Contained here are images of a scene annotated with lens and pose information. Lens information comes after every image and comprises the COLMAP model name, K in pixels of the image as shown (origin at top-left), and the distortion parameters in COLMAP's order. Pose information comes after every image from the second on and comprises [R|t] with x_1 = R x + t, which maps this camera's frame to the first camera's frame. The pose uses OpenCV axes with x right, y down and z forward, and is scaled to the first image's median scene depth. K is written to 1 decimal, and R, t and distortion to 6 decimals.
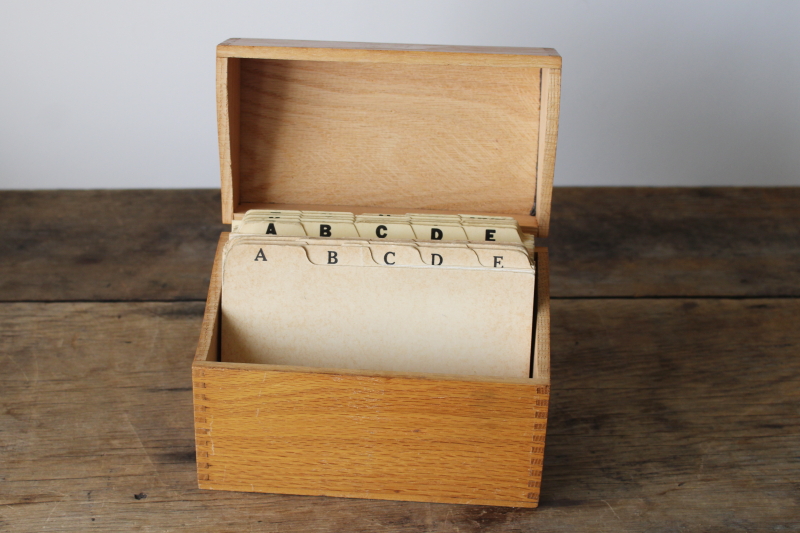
lens RADIAL K [[1014.7, 0, 400.0], [0, 1014.7, 266.5], [0, 0, 1]] dist [0.002741, -0.031598]
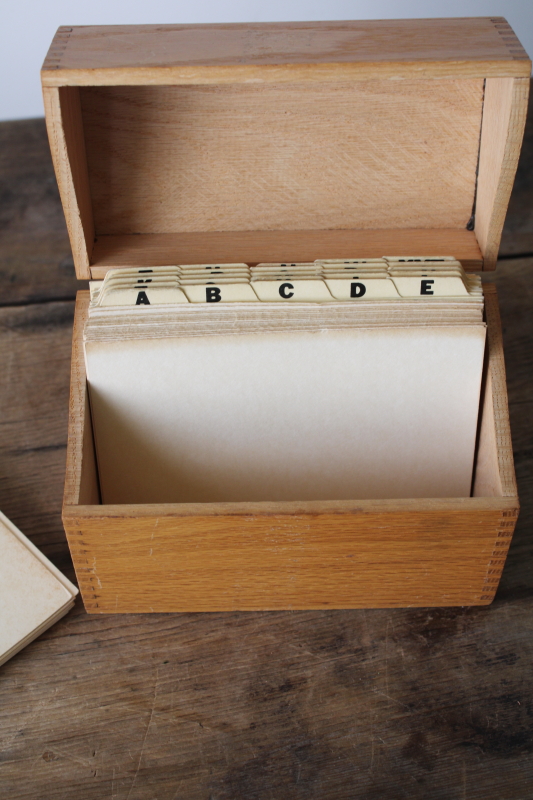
lens RADIAL K [[1014.7, 0, 308.6], [0, 1014.7, 400.3], [0, 0, 1]] dist [0.002741, -0.031598]
pose [[0.997390, -0.065949, 0.029401, -0.029560], [0.055095, 0.958279, 0.280474, -0.169850], [-0.046671, -0.278122, 0.959411, 0.238321]]
